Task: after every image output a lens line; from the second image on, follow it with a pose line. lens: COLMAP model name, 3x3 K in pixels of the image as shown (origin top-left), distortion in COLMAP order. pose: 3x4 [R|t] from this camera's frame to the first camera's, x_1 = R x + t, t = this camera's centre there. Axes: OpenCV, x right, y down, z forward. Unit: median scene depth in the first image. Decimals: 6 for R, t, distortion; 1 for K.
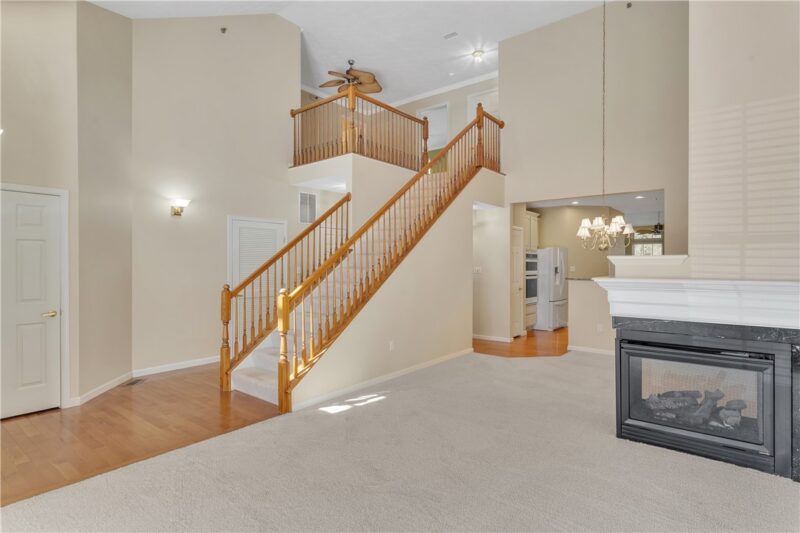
lens RADIAL K [[410.3, 0, 397.0], [0, 410.3, 267.8], [0, 0, 1]] dist [-0.003388, -0.000897]
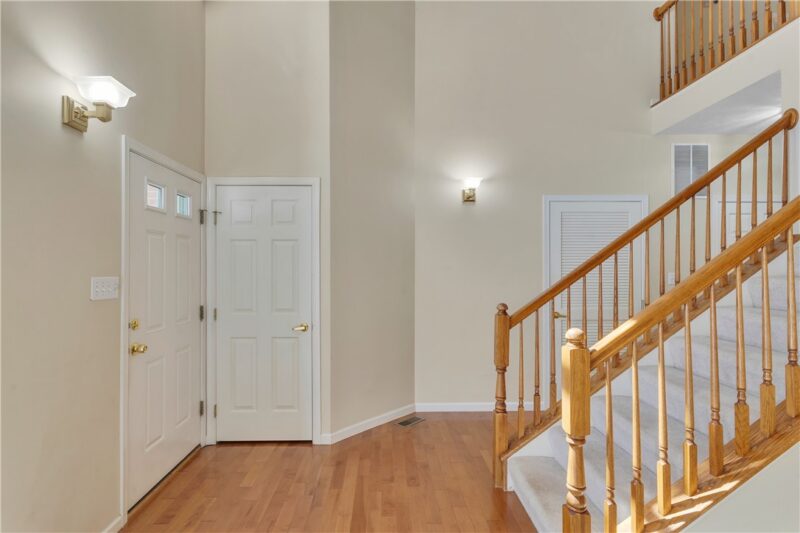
lens RADIAL K [[410.3, 0, 397.0], [0, 410.3, 267.8], [0, 0, 1]] dist [-0.003388, -0.000897]
pose [[0.641243, -0.000154, -0.767338, -0.067326], [-0.007055, 0.999957, -0.006096, -0.005021], [0.767305, 0.009322, 0.641214, 0.515405]]
